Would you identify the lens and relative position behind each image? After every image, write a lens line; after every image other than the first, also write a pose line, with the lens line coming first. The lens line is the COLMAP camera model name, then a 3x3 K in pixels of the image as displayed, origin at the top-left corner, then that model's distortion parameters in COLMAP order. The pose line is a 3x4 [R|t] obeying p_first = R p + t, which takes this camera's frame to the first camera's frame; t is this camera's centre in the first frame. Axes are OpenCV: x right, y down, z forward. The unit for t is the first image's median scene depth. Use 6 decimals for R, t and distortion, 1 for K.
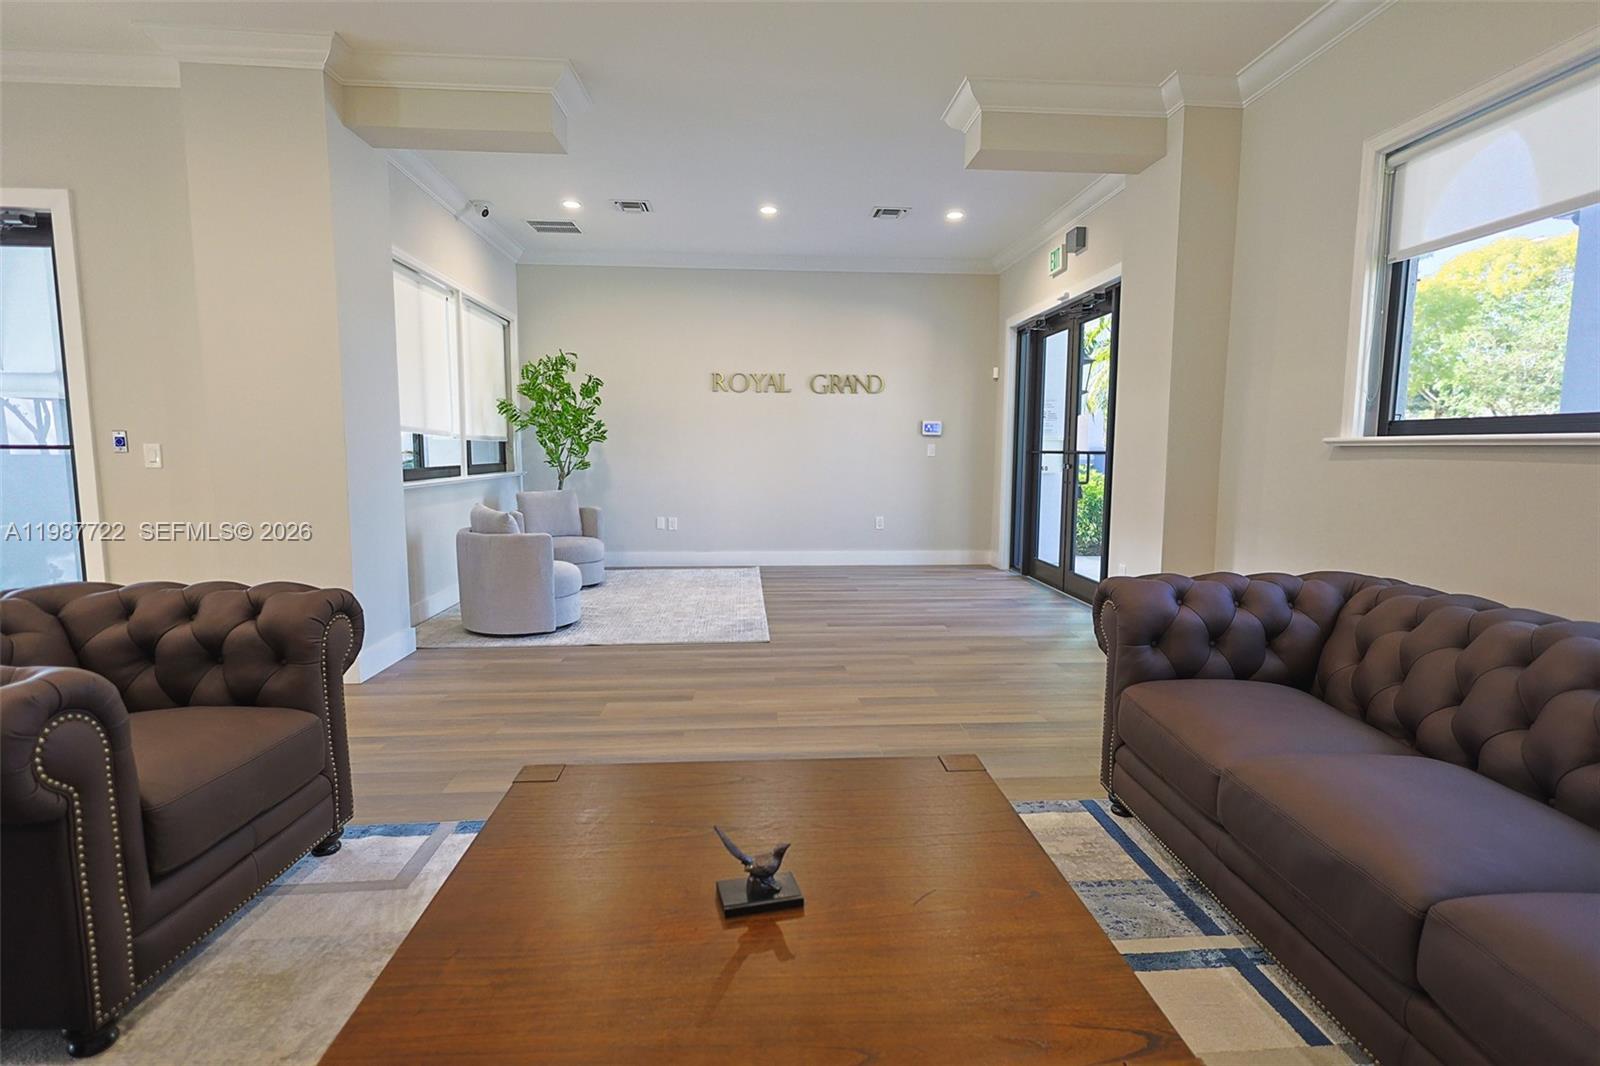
lens RADIAL K [[799.2, 0, 806.8], [0, 799.2, 535.1], [0, 0, 1]] dist [0.001547, -0.000803]
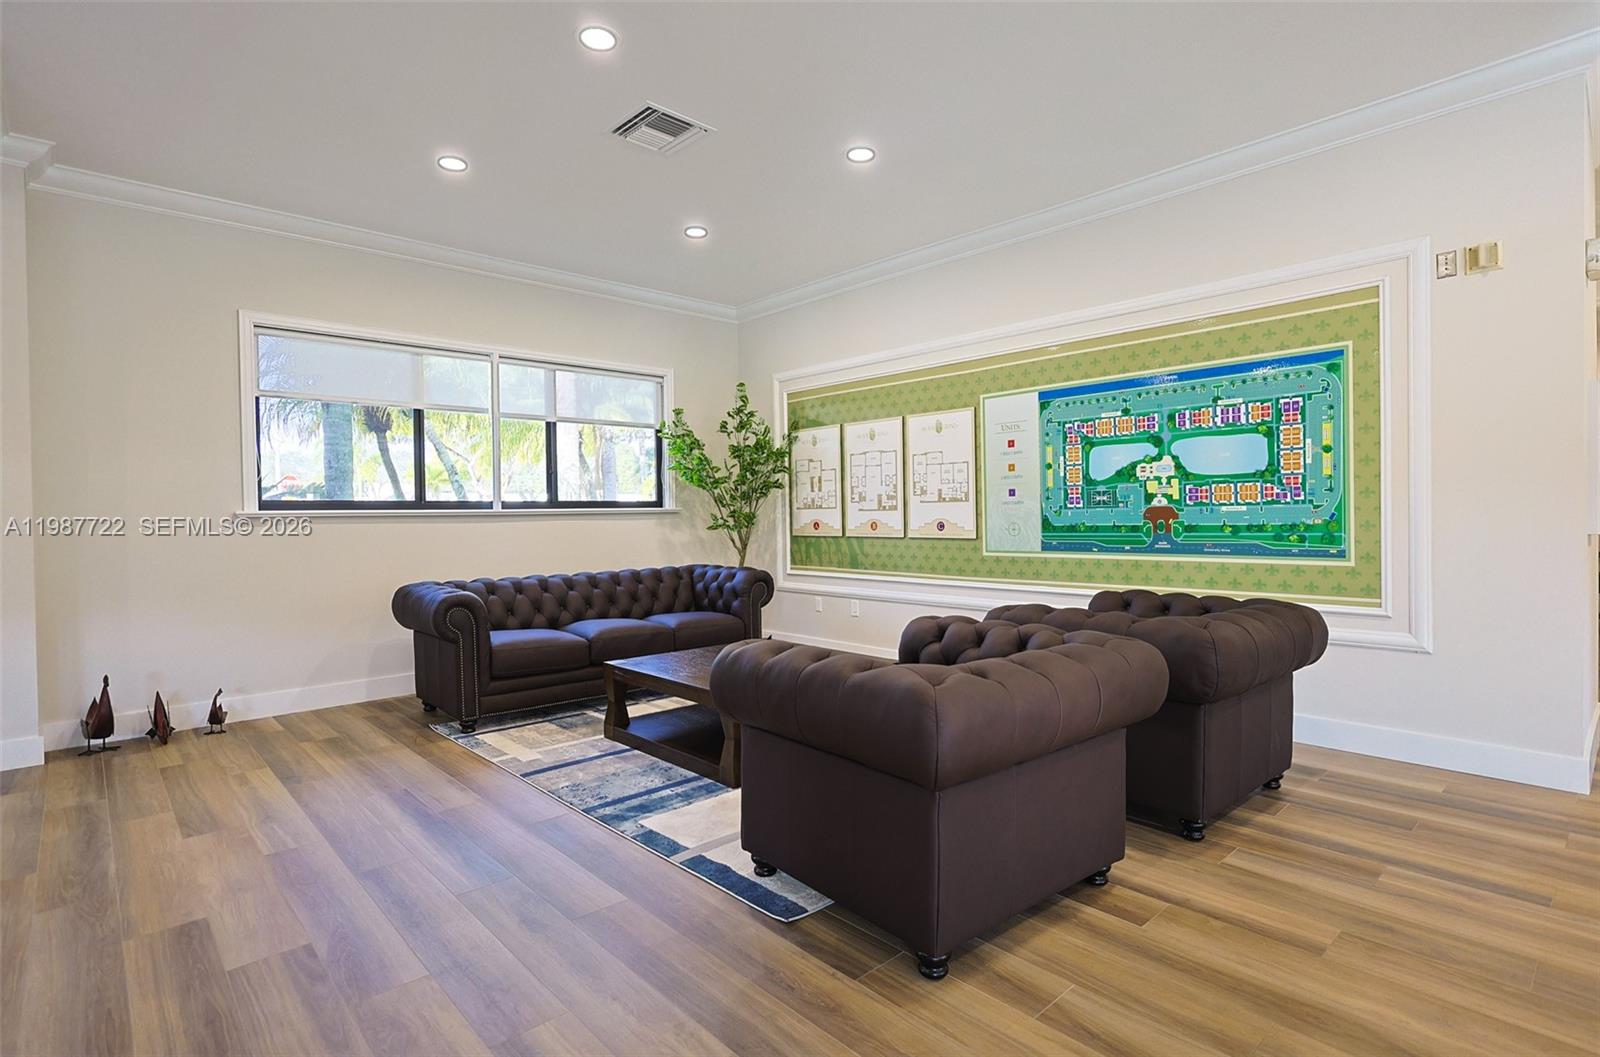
lens RADIAL K [[794.4, 0, 804.6], [0, 794.4, 523.6], [0, 0, 1]] dist [-0.000202, 0.000087]
pose [[-0.613866, -0.005900, 0.789389, -0.527229], [0.096170, 0.991965, 0.082201, -0.061393], [-0.783531, 0.126376, -0.608366, 0.550378]]
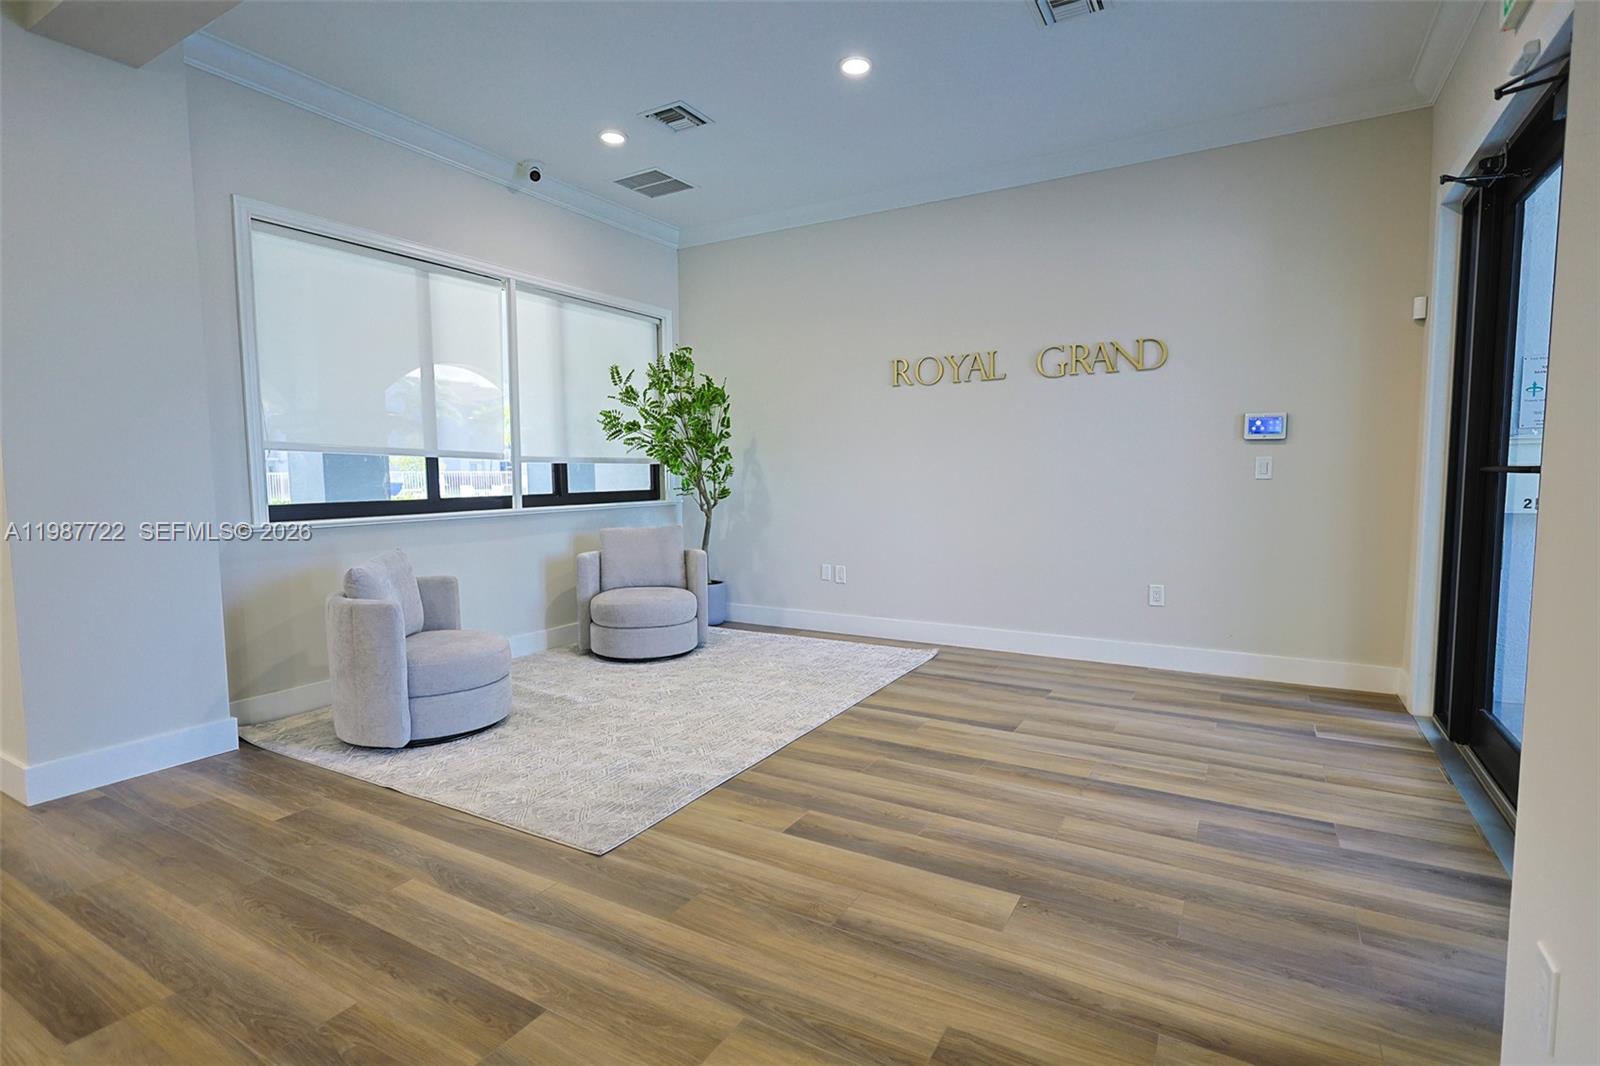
lens RADIAL K [[768.7, 0, 815.4], [0, 768.7, 537.4], [0, 0, 1]] dist [0.000015, 0.000352]
pose [[0.827922, 0.036219, -0.559673, 0.249588], [-0.047068, 0.998879, -0.004985, -0.052957], [0.558865, 0.030470, 0.828699, 0.509810]]
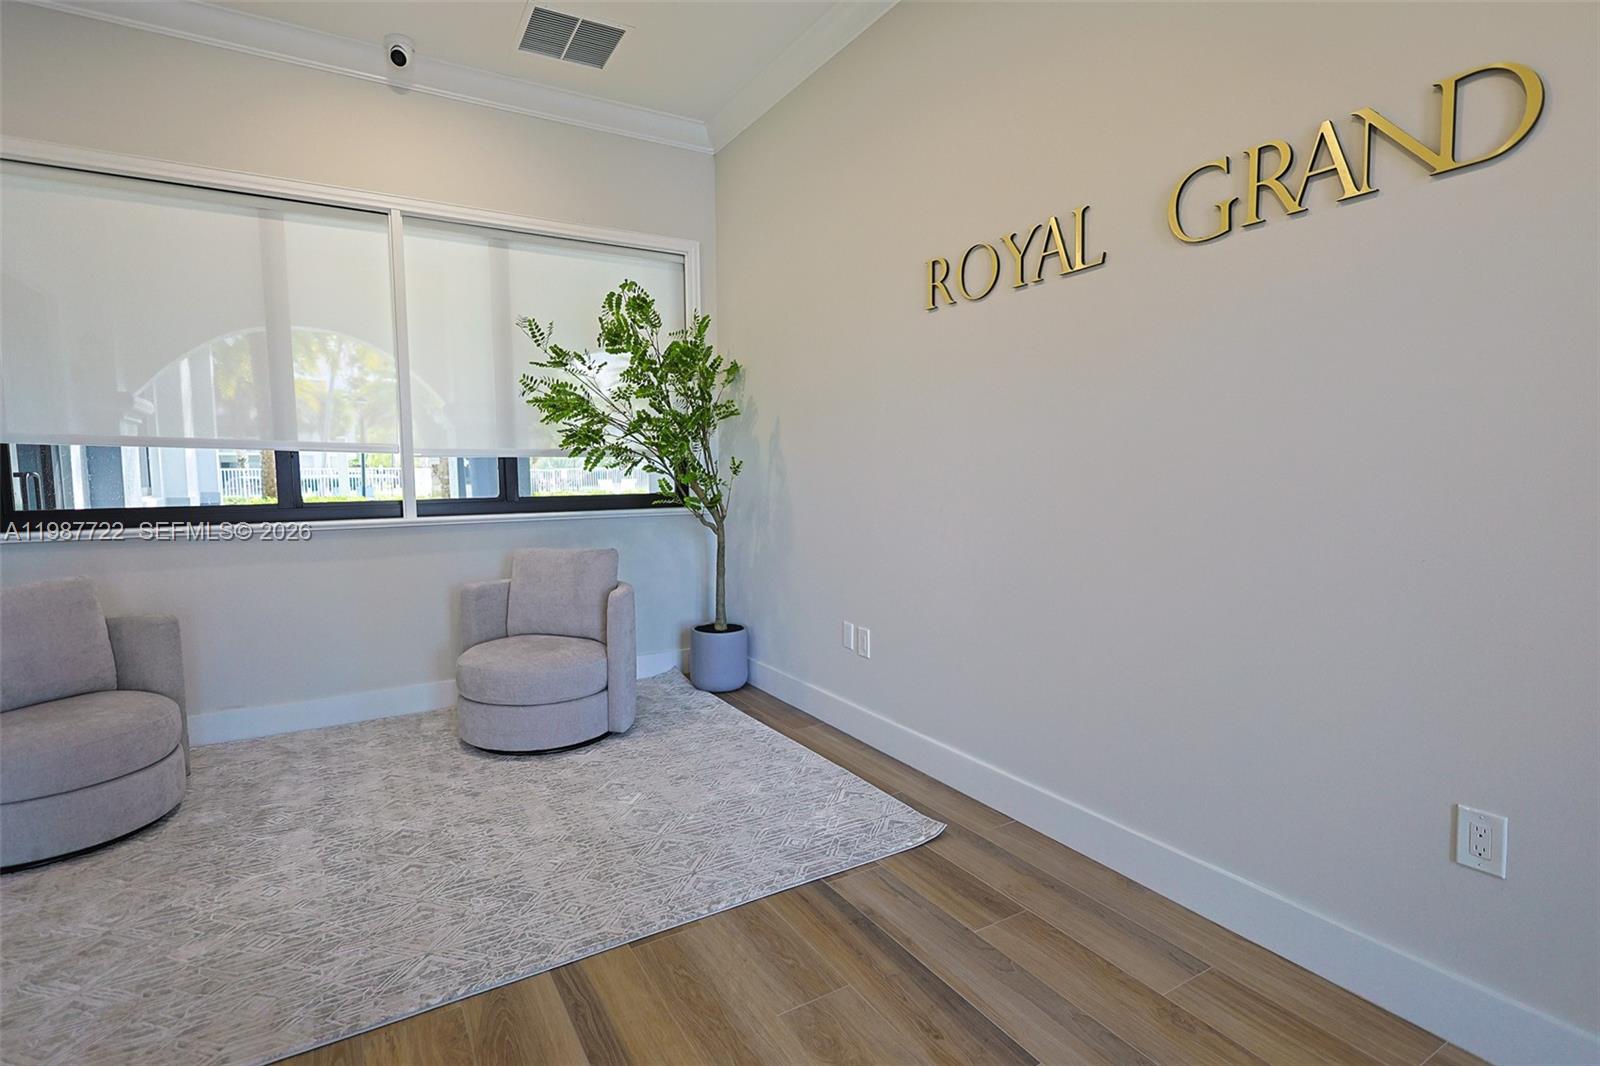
lens RADIAL K [[776.1, 0, 808.0], [0, 776.1, 533.2], [0, 0, 1]] dist [-0.000641, 0.000808]
pose [[0.452620, 0.066801, -0.889198, 0.229044], [-0.082836, 0.996028, 0.032662, -0.103093], [0.887848, 0.058874, 0.456355, 0.970753]]
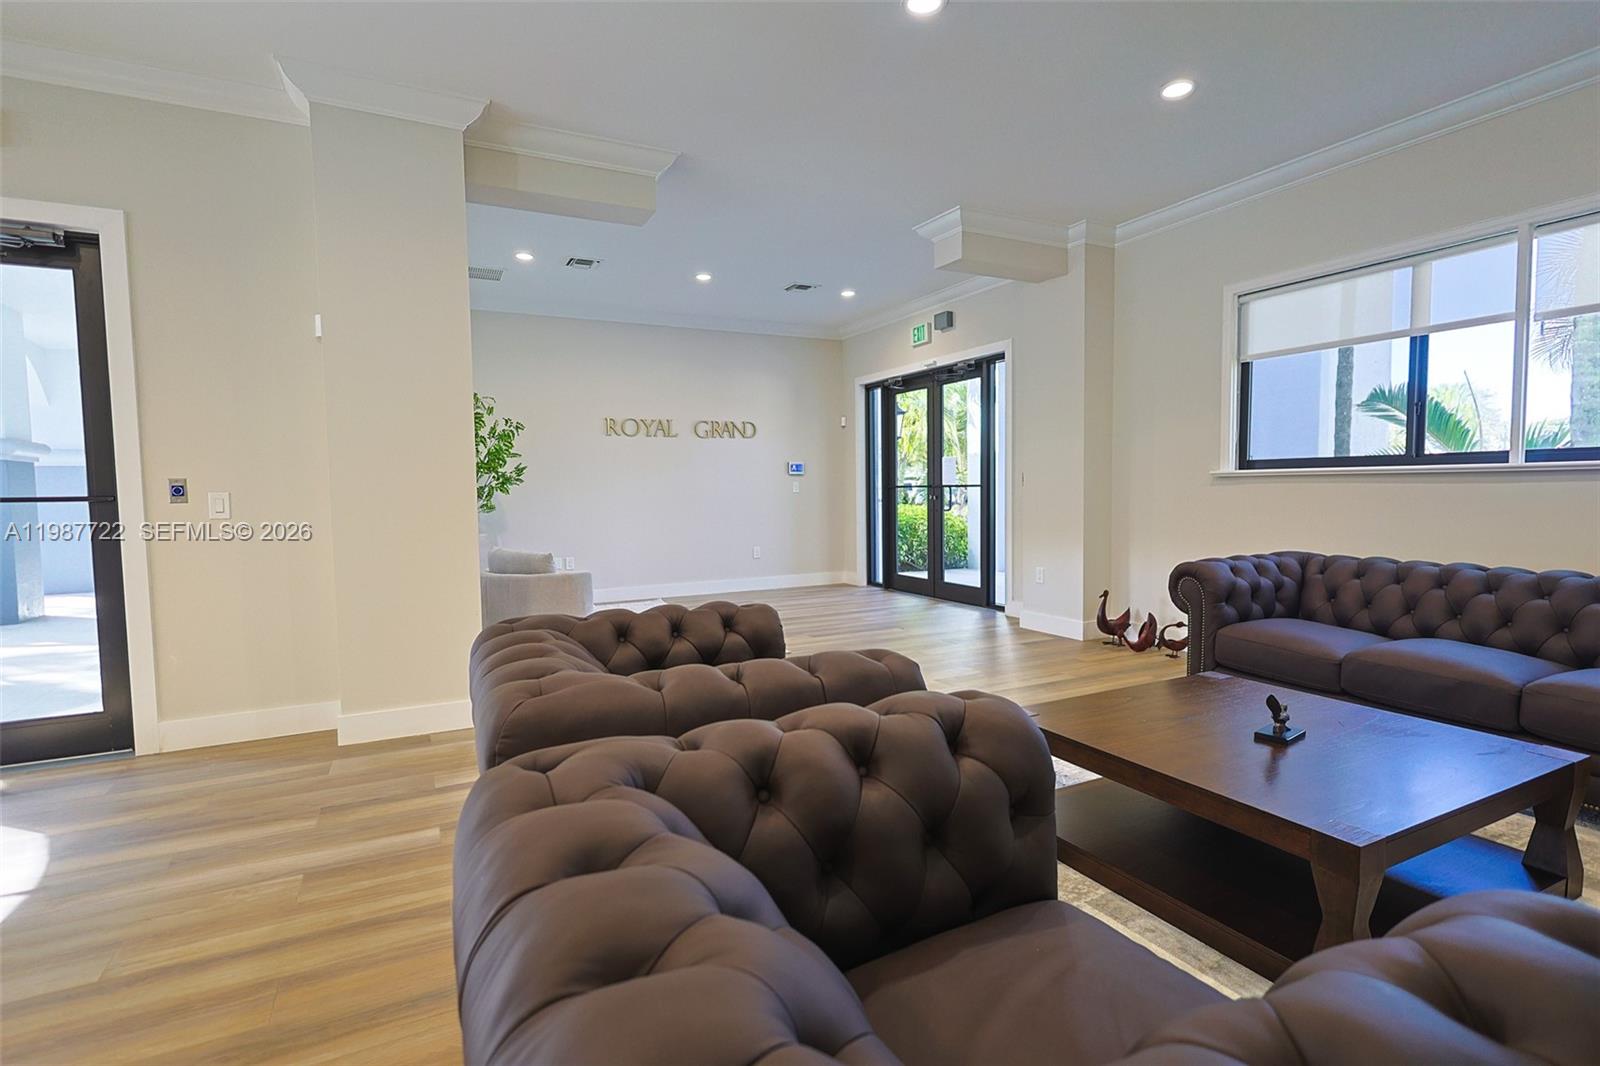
lens RADIAL K [[774.4, 0, 800.0], [0, 774.4, 533.0], [0, 0, 1]] dist [-0.001383, 0.000394]
pose [[0.923293, -0.041889, 0.381806, -0.339519], [0.060904, 0.997426, -0.037850, 0.002939], [-0.379238, 0.058201, 0.923467, -0.036900]]
